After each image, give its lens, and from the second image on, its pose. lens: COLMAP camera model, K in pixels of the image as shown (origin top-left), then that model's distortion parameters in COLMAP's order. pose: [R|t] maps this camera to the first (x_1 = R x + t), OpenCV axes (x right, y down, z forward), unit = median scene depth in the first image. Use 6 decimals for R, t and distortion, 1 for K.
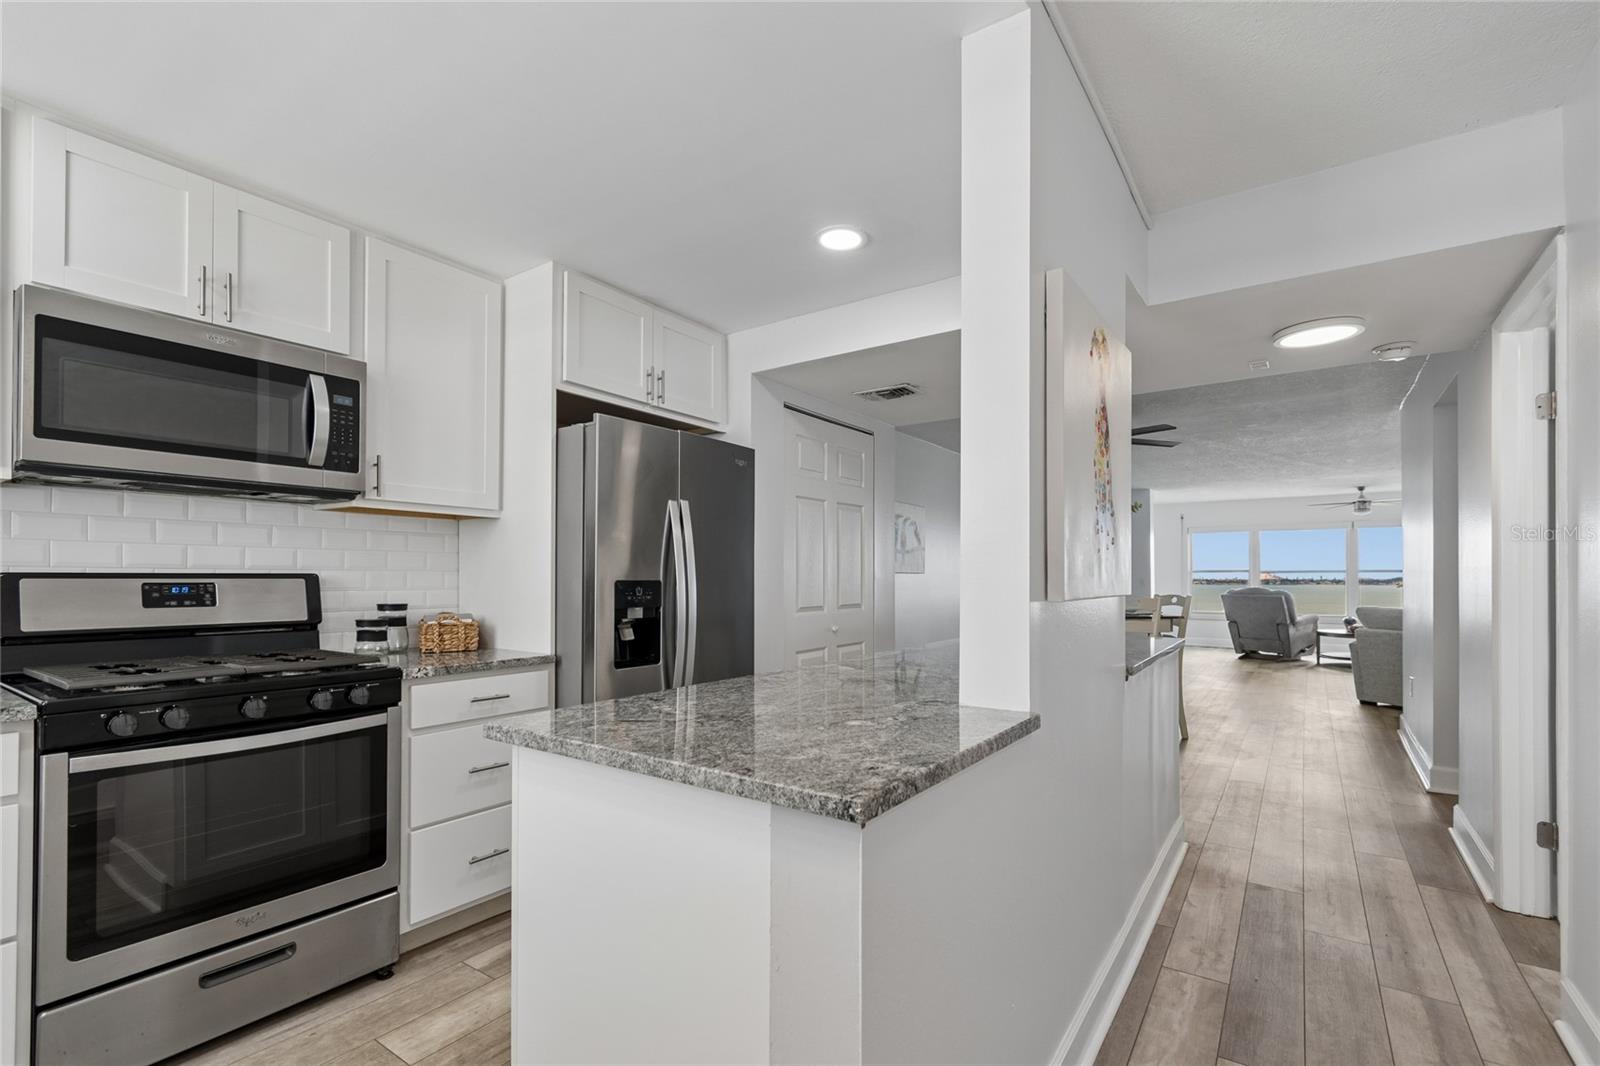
lens RADIAL K [[717.9, 0, 797.4], [0, 717.9, 569.7], [0, 0, 1]] dist [0.000685, -0.000048]
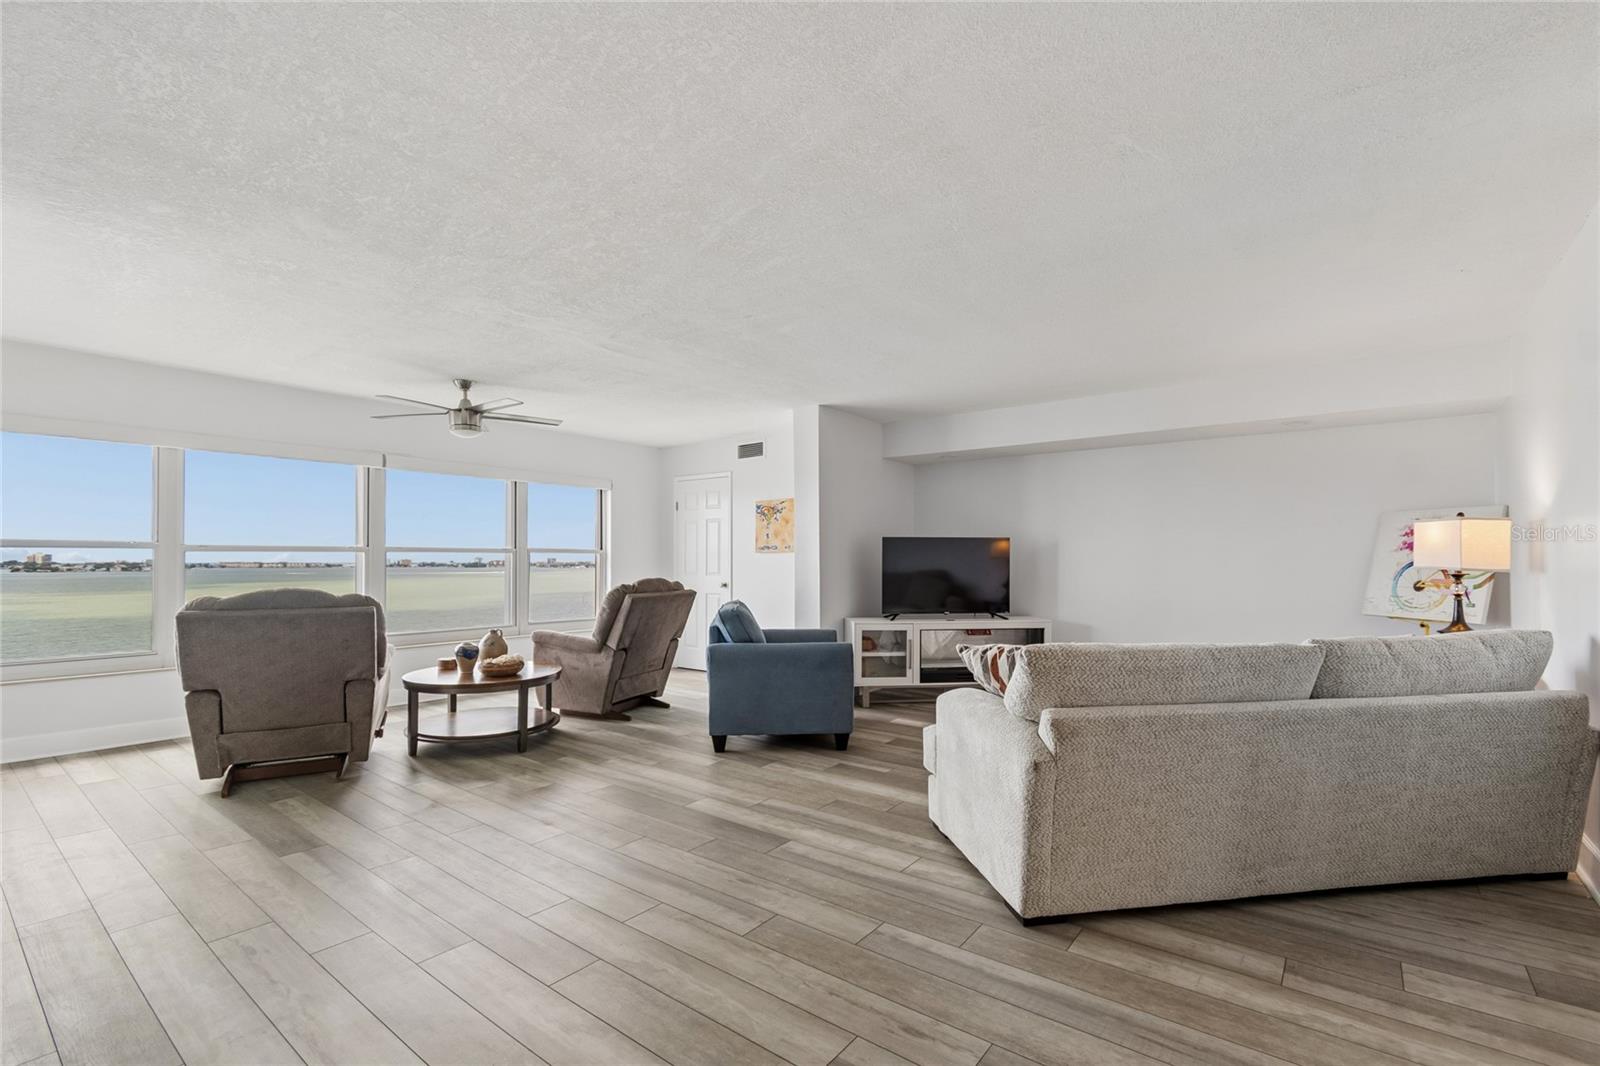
lens RADIAL K [[711.3, 0, 801.9], [0, 711.3, 552.5], [0, 0, 1]] dist [0.003198, -0.000028]
pose [[0.039527, 0.013321, 0.999130, 1.186237], [-0.011160, 0.999855, -0.012890, 0.034536], [-0.999156, -0.010640, 0.039670, 2.974033]]
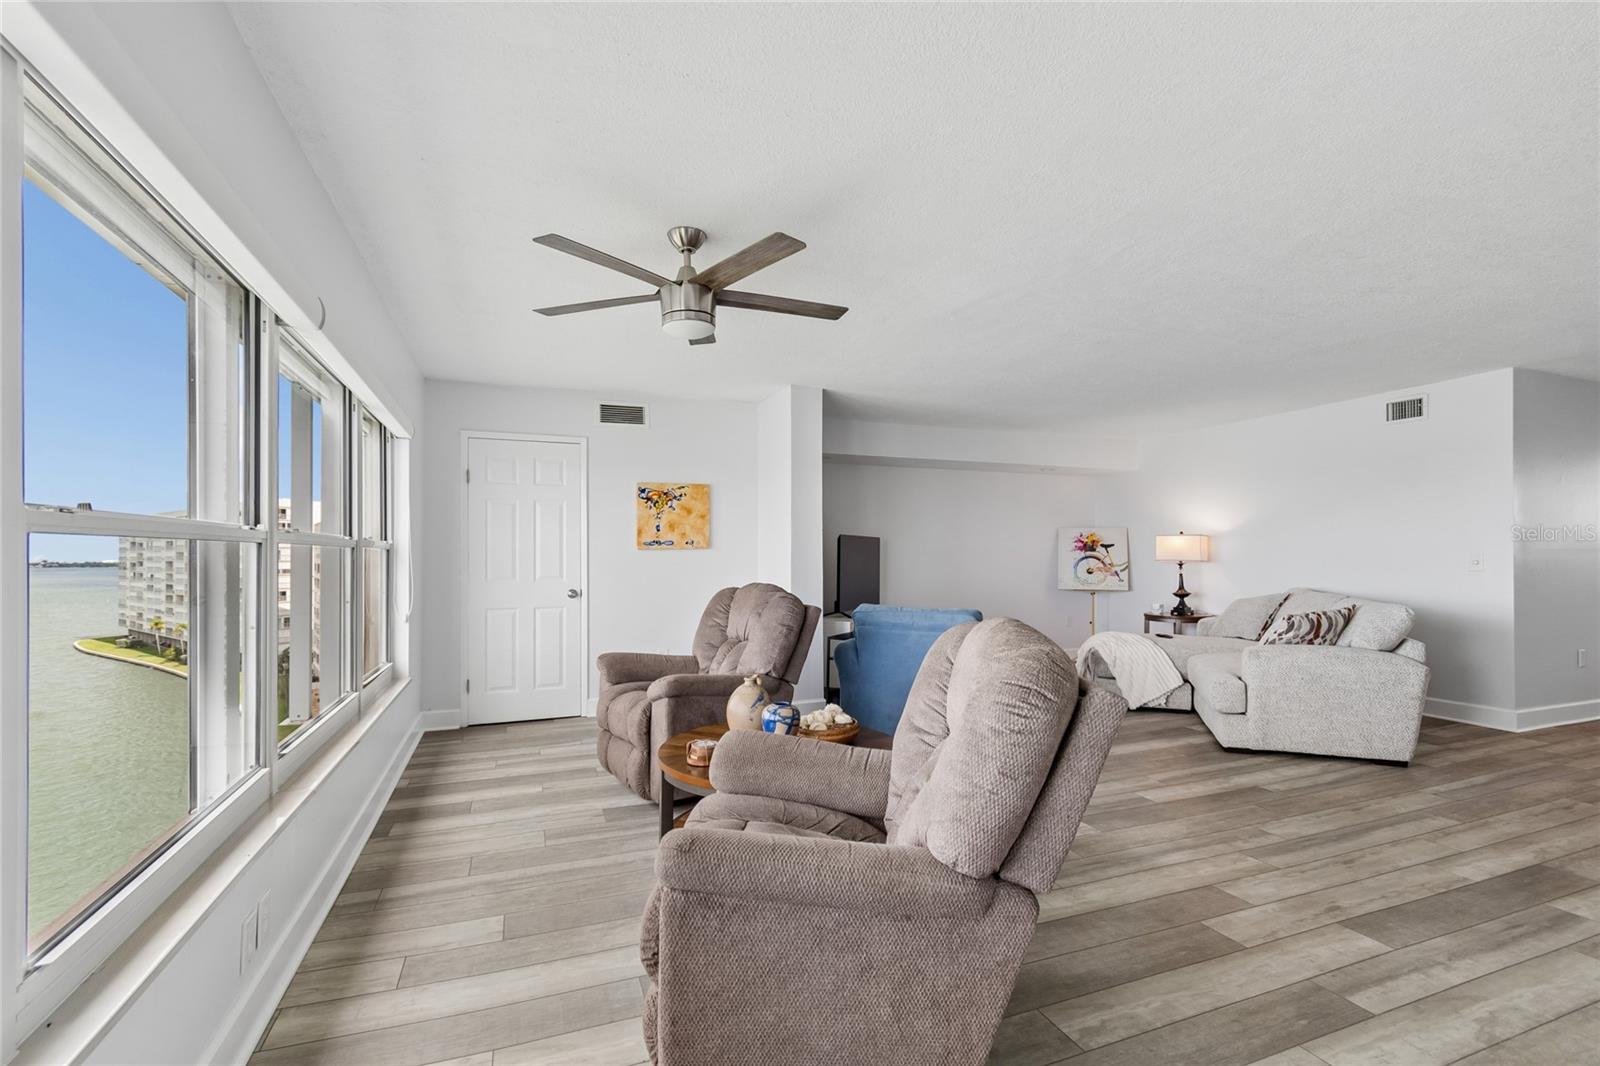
lens RADIAL K [[711.3, 0, 801.9], [0, 711.3, 552.5], [0, 0, 1]] dist [0.003198, -0.000028]
pose [[-0.840579, 0.007339, 0.541640, 2.396685], [-0.000397, 0.999900, -0.014165, 0.041136], [-0.541689, -0.012122, -0.840491, 4.816158]]
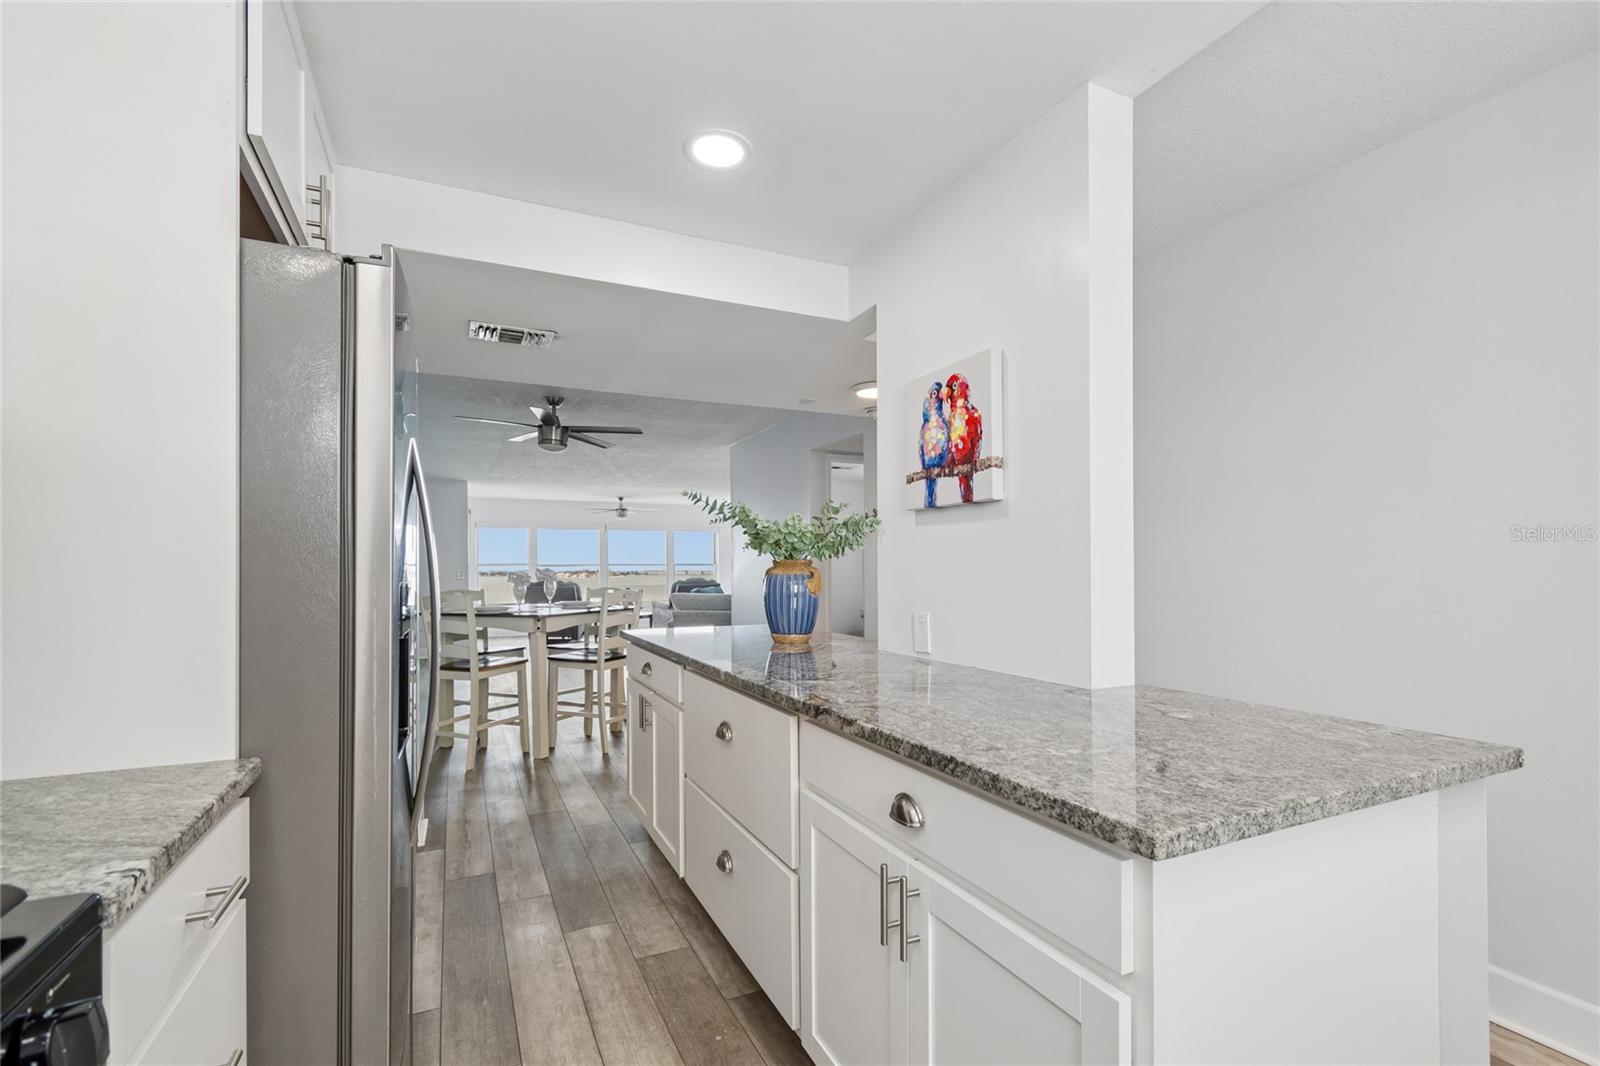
lens RADIAL K [[717.9, 0, 797.4], [0, 717.9, 569.7], [0, 0, 1]] dist [0.000685, -0.000048]
pose [[0.490530, -0.002768, 0.871420, -0.568861], [-0.005123, 0.999969, 0.006061, 0.001176], [-0.871409, -0.007437, 0.490501, 0.517310]]
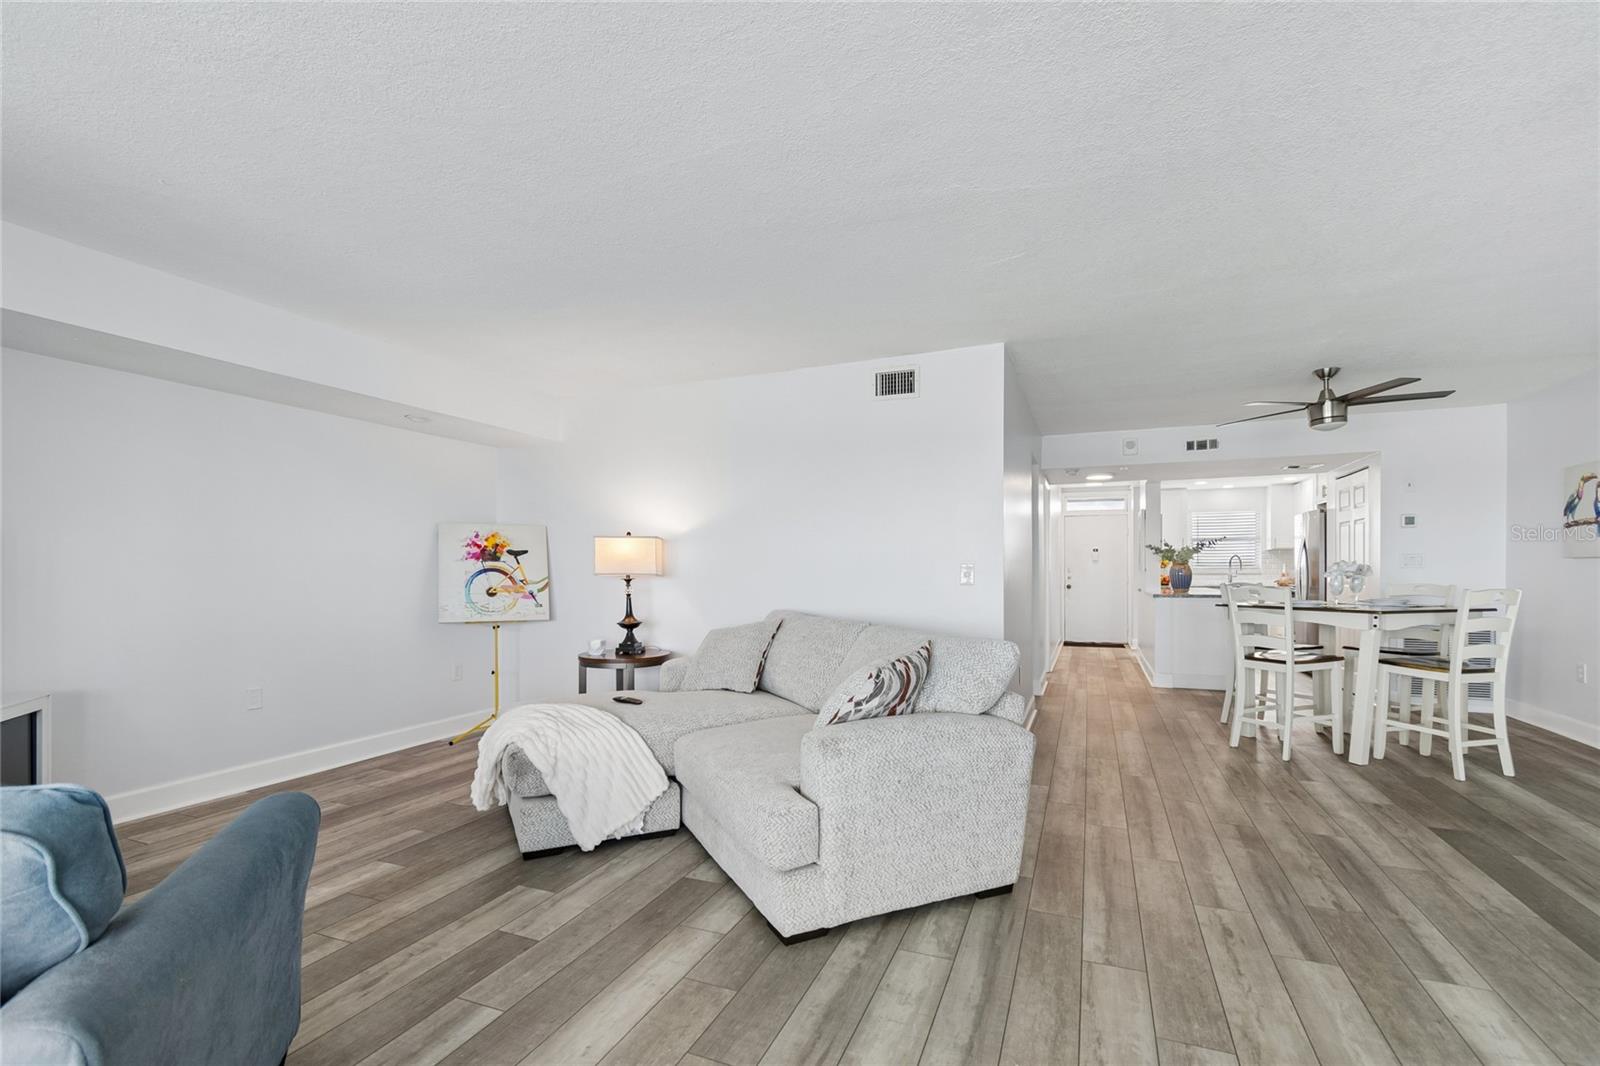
lens RADIAL K [[727.1, 0, 792.2], [0, 727.1, 578.3], [0, 0, 1]] dist [0.003897, -0.000312]
pose [[-0.973875, 0.007963, -0.226946, 2.669089], [0.007843, 0.999968, 0.001432, 0.043378], [0.226950, -0.000385, -0.973906, 3.672930]]
